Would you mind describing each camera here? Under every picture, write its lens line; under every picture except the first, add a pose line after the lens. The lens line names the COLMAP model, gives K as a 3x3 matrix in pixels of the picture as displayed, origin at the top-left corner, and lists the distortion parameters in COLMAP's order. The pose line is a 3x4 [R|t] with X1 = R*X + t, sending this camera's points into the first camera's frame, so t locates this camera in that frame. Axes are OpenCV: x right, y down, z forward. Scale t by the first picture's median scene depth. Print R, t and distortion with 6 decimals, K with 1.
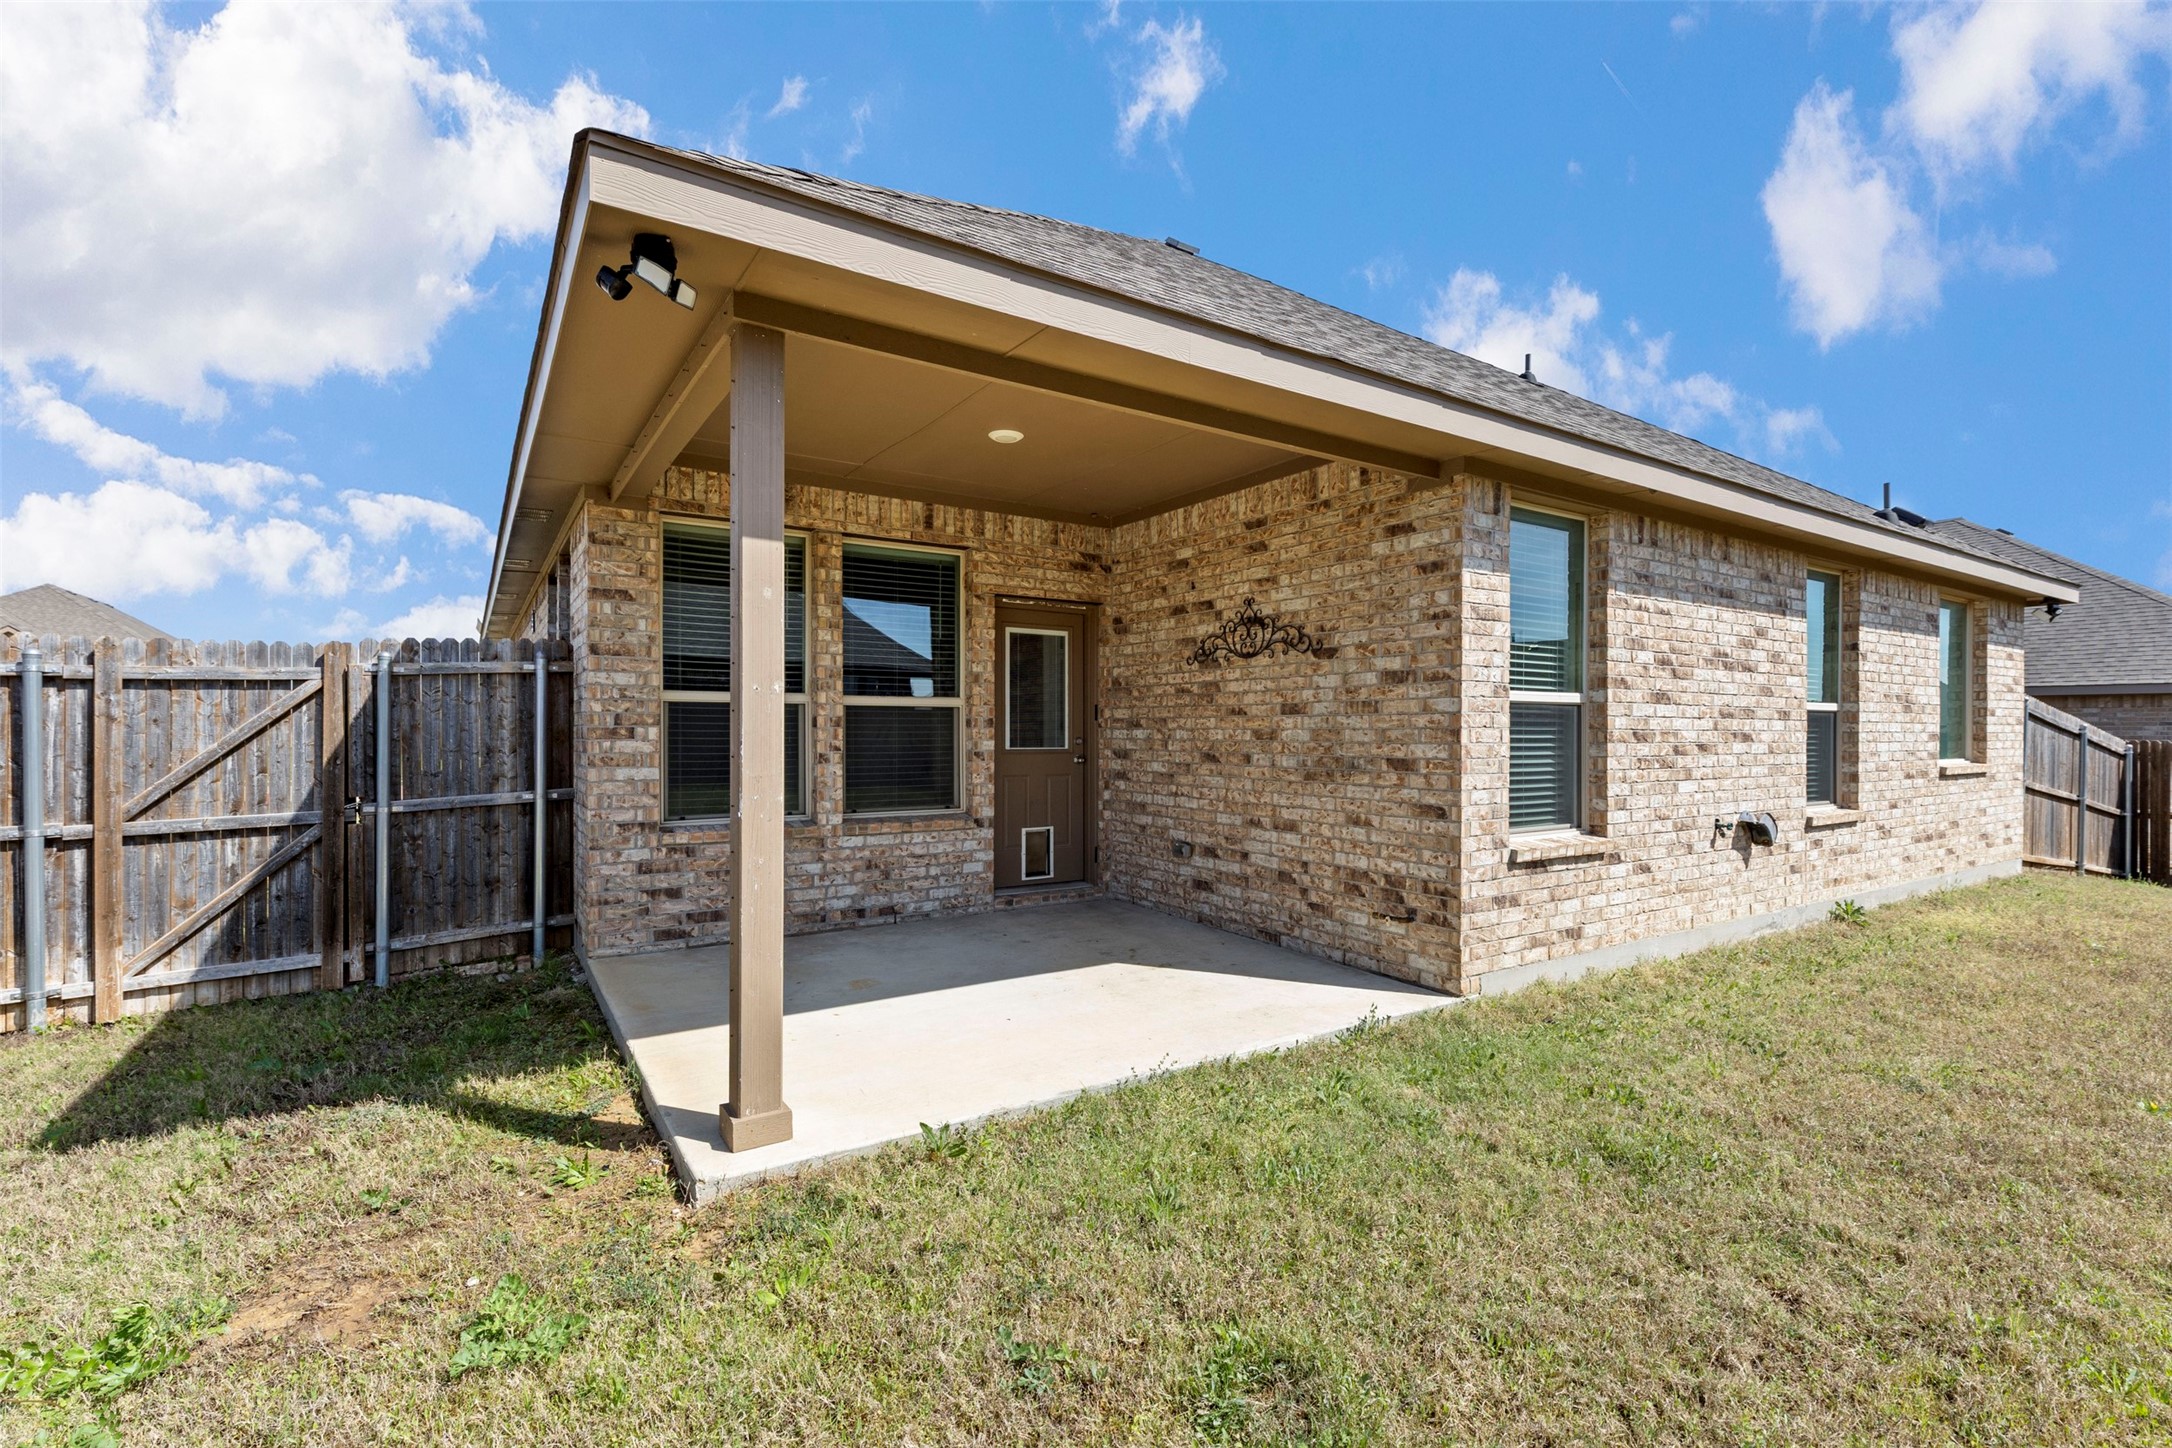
lens RADIAL K [[987.1, 0, 1092.2], [0, 987.1, 732.3], [0, 0, 1]] dist [0.001672, -0.001023]
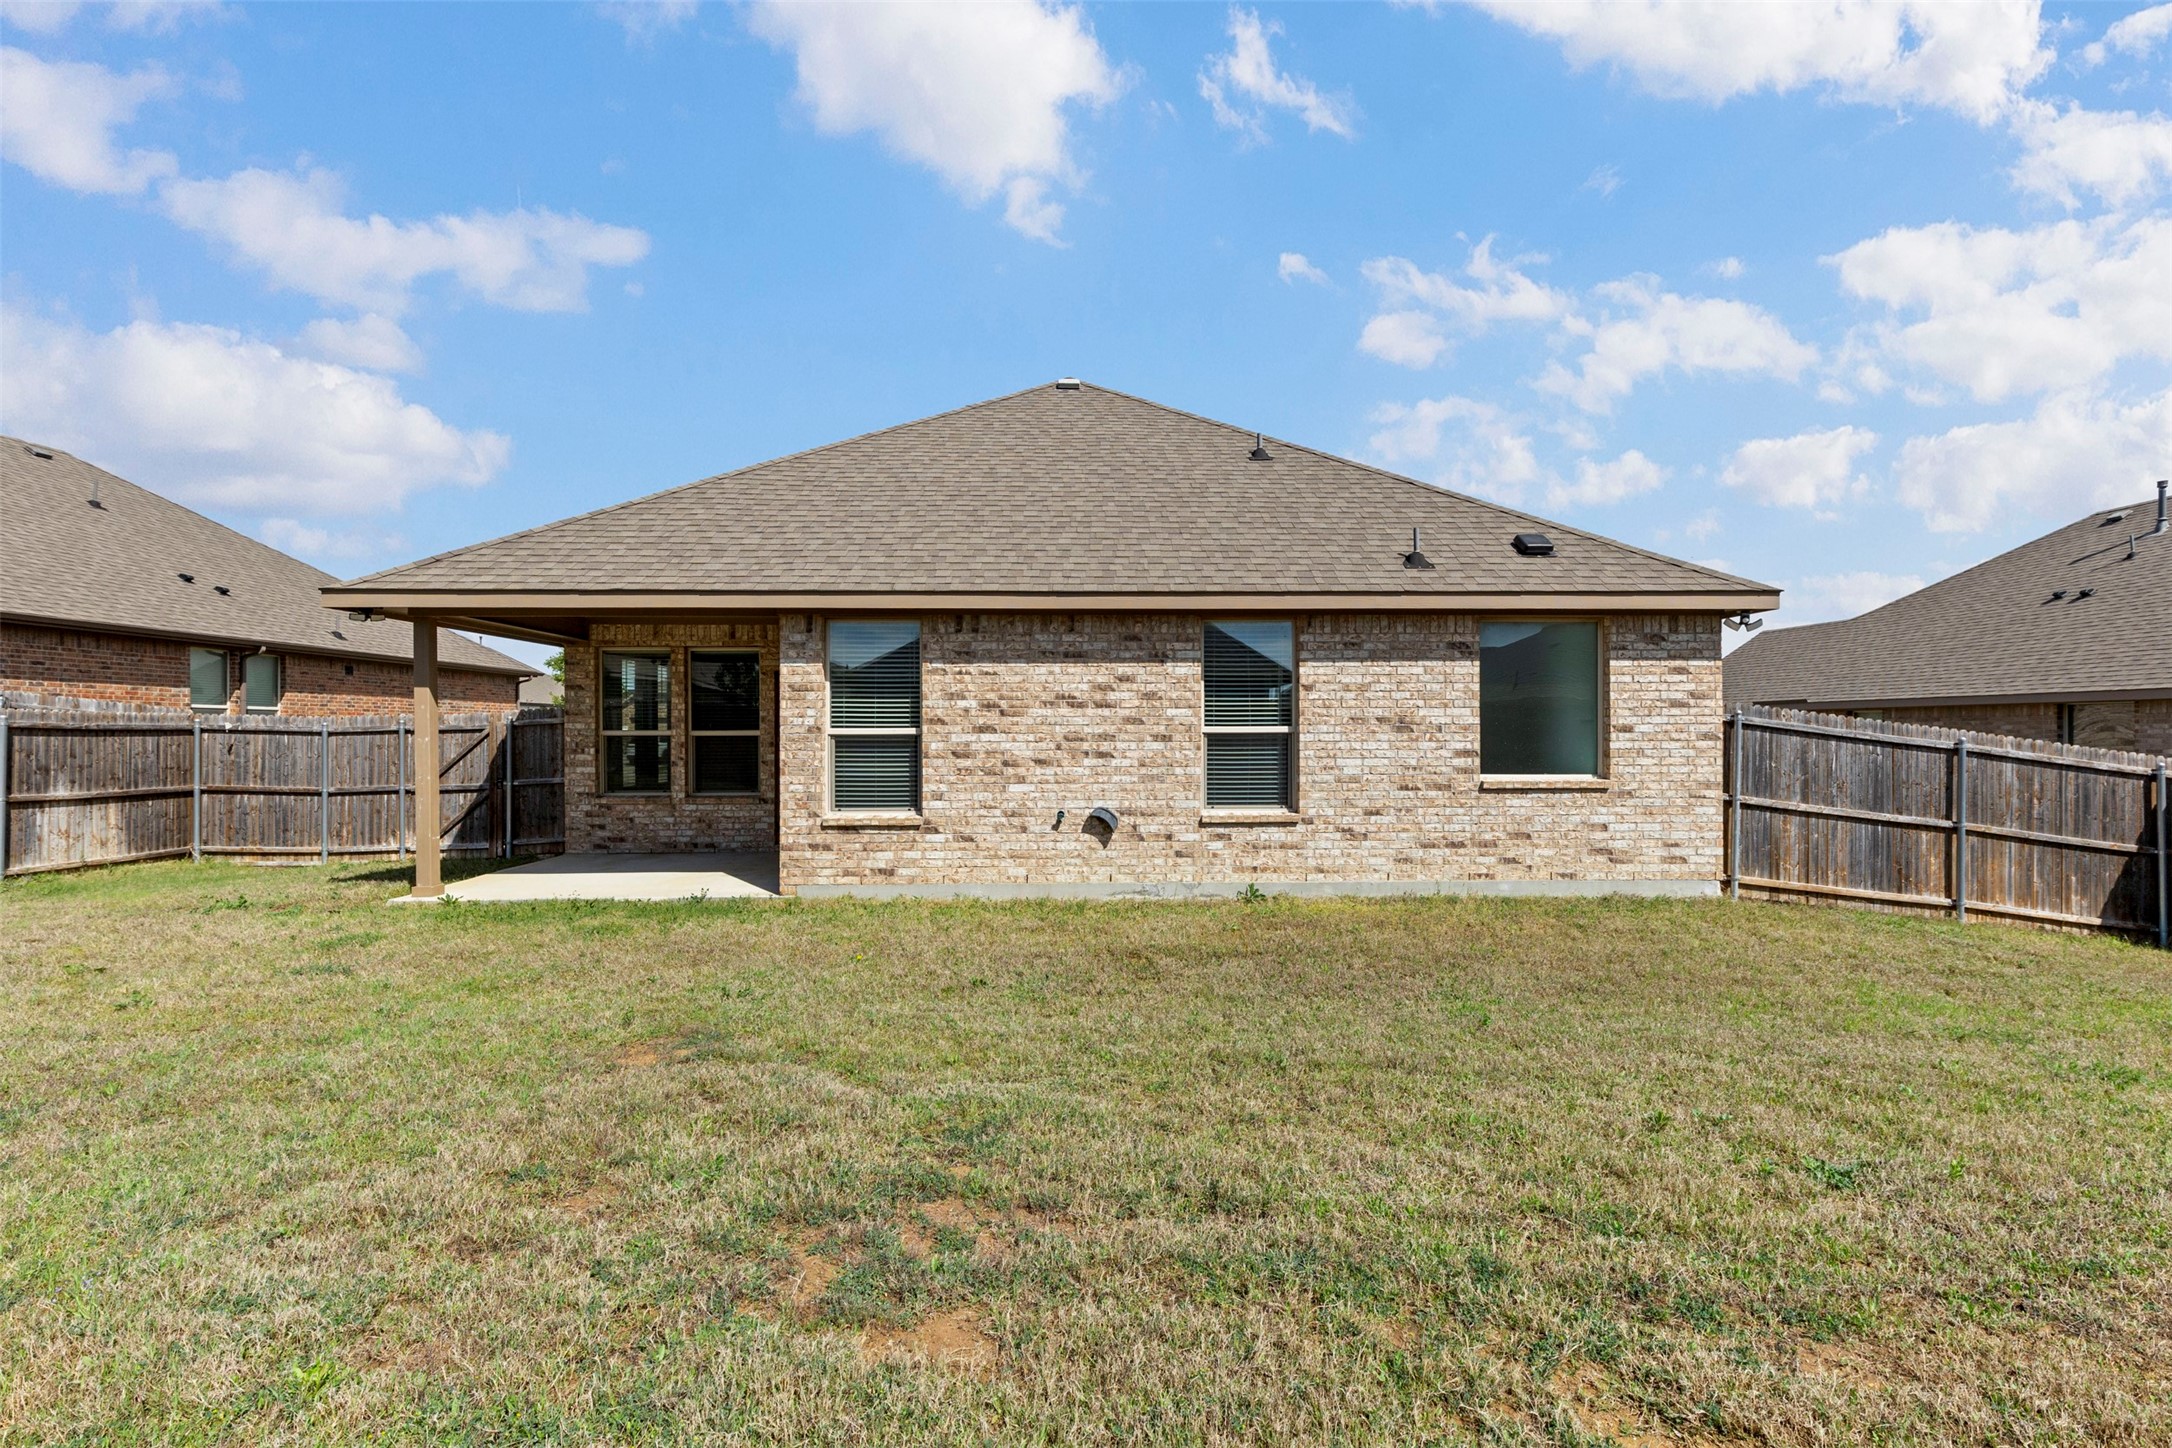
lens RADIAL K [[987.1, 0, 1074.1], [0, 987.1, 728.9], [0, 0, 1]] dist [0.001672, -0.001023]
pose [[0.838654, -0.009499, -0.544582, 1.608721], [0.004692, 0.999937, -0.010215, -0.020084], [0.544644, 0.006012, 0.838646, -0.225716]]
